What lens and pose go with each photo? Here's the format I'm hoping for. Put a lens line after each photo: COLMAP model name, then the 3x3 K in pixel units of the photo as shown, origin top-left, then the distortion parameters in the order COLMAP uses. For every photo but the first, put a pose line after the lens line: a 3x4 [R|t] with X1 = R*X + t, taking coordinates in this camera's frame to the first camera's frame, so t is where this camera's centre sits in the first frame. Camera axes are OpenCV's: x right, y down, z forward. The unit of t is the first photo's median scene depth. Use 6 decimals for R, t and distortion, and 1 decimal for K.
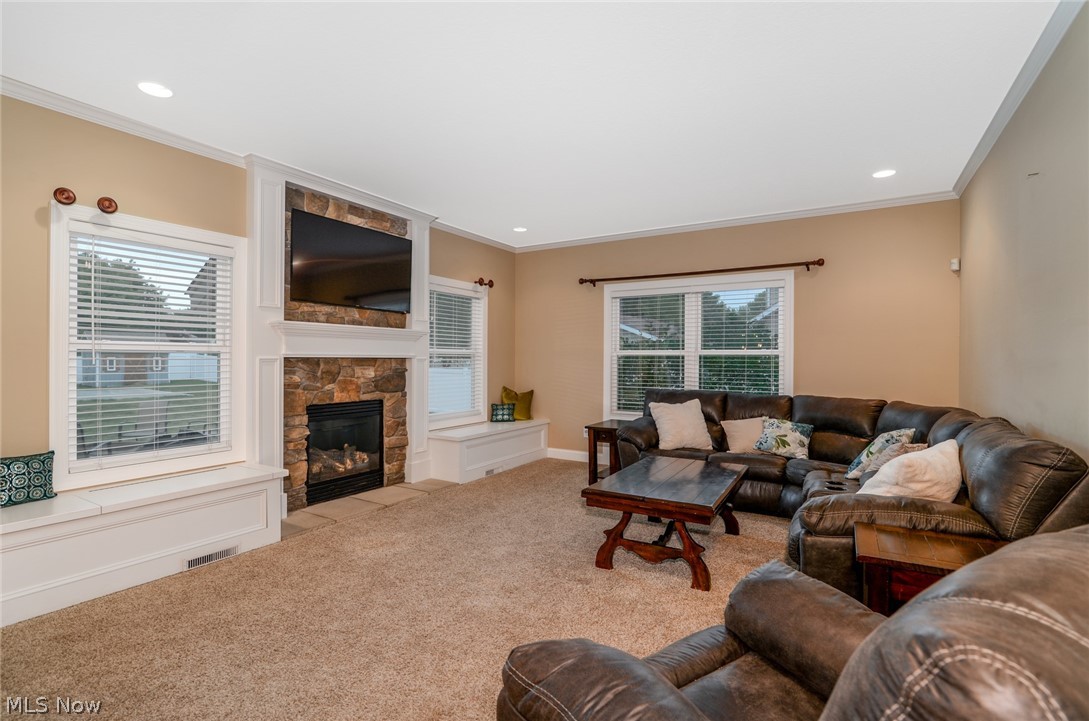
lens RADIAL K [[506.5, 0, 545.3], [0, 506.5, 360.6], [0, 0, 1]] dist [-0.016966, -0.000027]
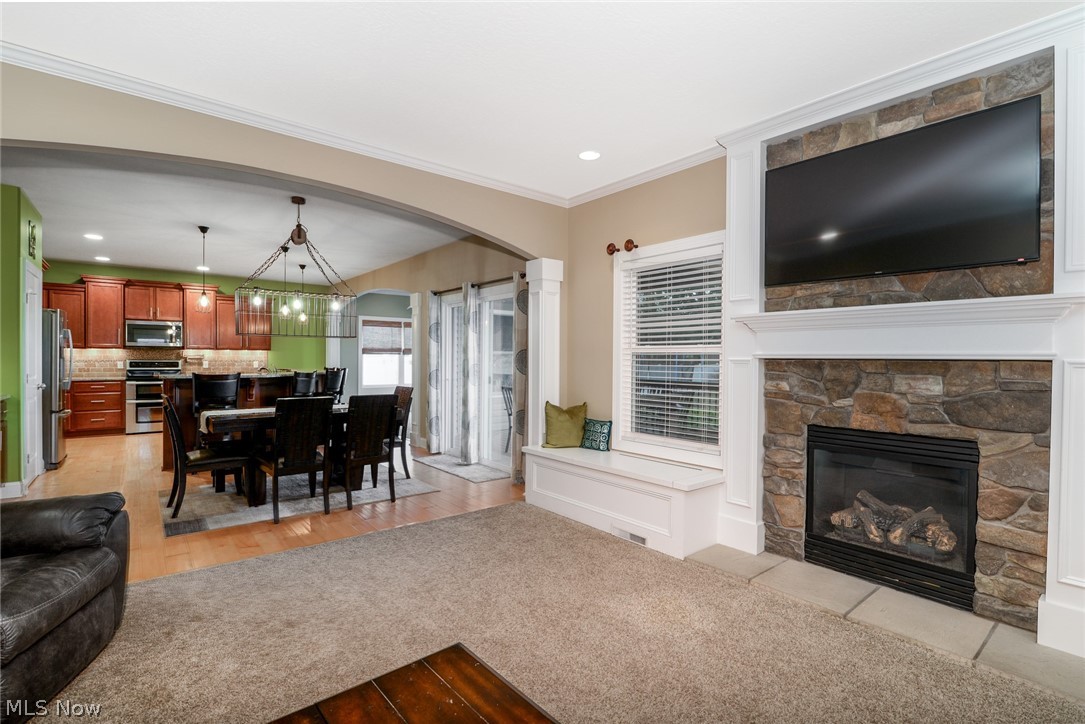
lens RADIAL K [[504.6, 0, 543.2], [0, 504.6, 358.0], [0, 0, 1]] dist [-0.016966, -0.000027]
pose [[-0.335178, 0.000009, -0.942155, 0.329928], [-0.005150, 0.999985, 0.001842, -0.006345], [0.942141, 0.005470, -0.335173, 0.845502]]
